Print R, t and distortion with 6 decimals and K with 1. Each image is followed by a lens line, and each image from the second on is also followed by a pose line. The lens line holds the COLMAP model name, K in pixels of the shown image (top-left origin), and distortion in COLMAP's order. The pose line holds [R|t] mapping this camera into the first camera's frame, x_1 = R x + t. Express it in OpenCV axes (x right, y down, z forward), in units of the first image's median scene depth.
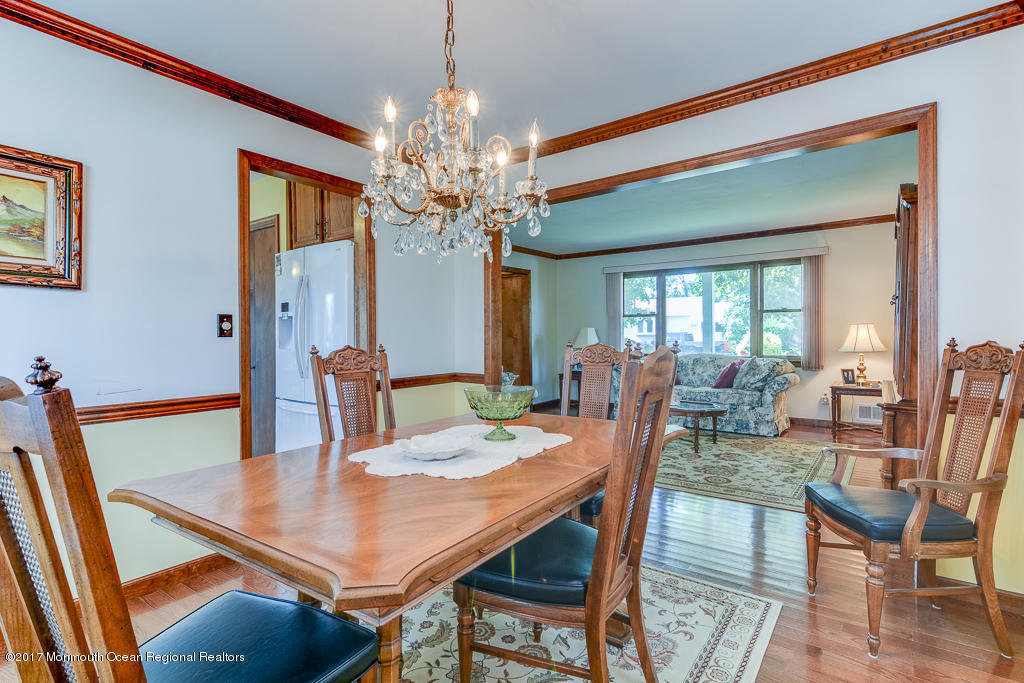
lens RADIAL K [[492.9, 0, 513.8], [0, 492.9, 347.1], [0, 0, 1]] dist [0.001720, -0.003676]
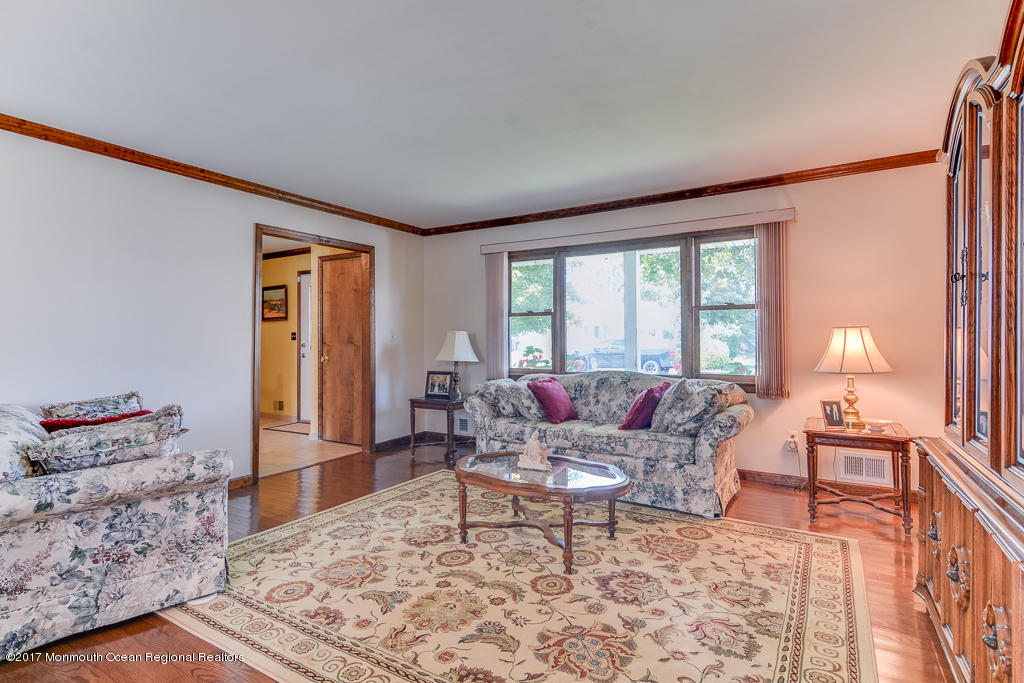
lens RADIAL K [[492.9, 0, 509.6], [0, 492.9, 337.3], [0, 0, 1]] dist [0.001720, -0.003676]
pose [[0.996828, 0.006318, 0.079340, 0.217445], [-0.003939, 0.999539, -0.030099, -0.012767], [-0.079494, 0.029691, 0.996393, 0.393648]]
